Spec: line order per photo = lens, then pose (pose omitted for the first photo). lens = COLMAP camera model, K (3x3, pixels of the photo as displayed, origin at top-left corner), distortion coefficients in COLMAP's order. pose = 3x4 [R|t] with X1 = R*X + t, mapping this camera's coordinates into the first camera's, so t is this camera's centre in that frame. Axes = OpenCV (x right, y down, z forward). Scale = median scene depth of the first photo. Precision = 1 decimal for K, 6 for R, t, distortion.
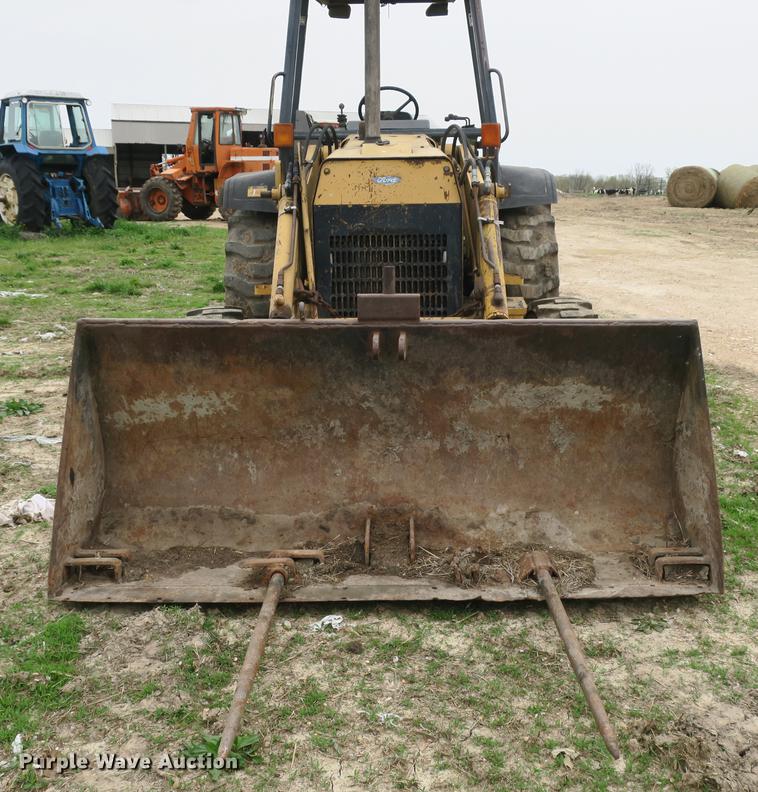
lens RADIAL K [[1038.4, 0, 379.6], [0, 1038.4, 396.2], [0, 0, 1]] dist [0.018490, 0.000000]
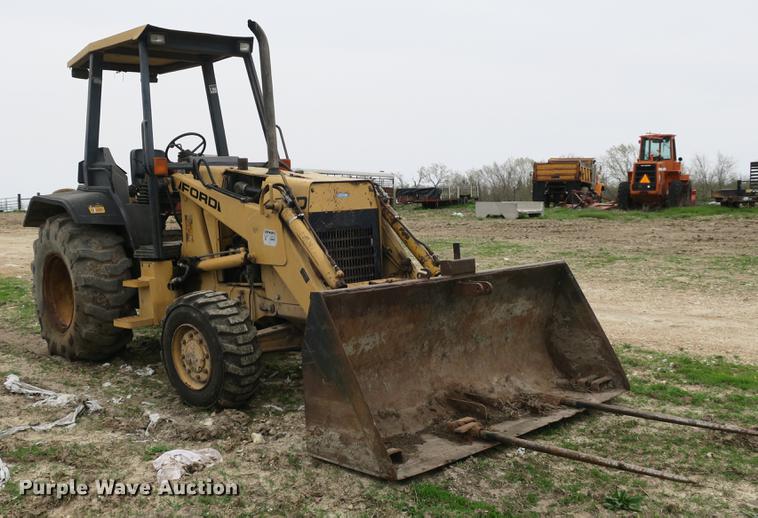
lens RADIAL K [[781.9, 0, 376.7], [0, 781.9, 255.6], [0, 0, 1]] dist [0.021158, 0.000000]
pose [[0.728853, -0.070246, 0.681057, -0.892331], [0.160937, 0.984430, -0.070695, -0.032867], [-0.665487, 0.161133, 0.728809, 0.150198]]
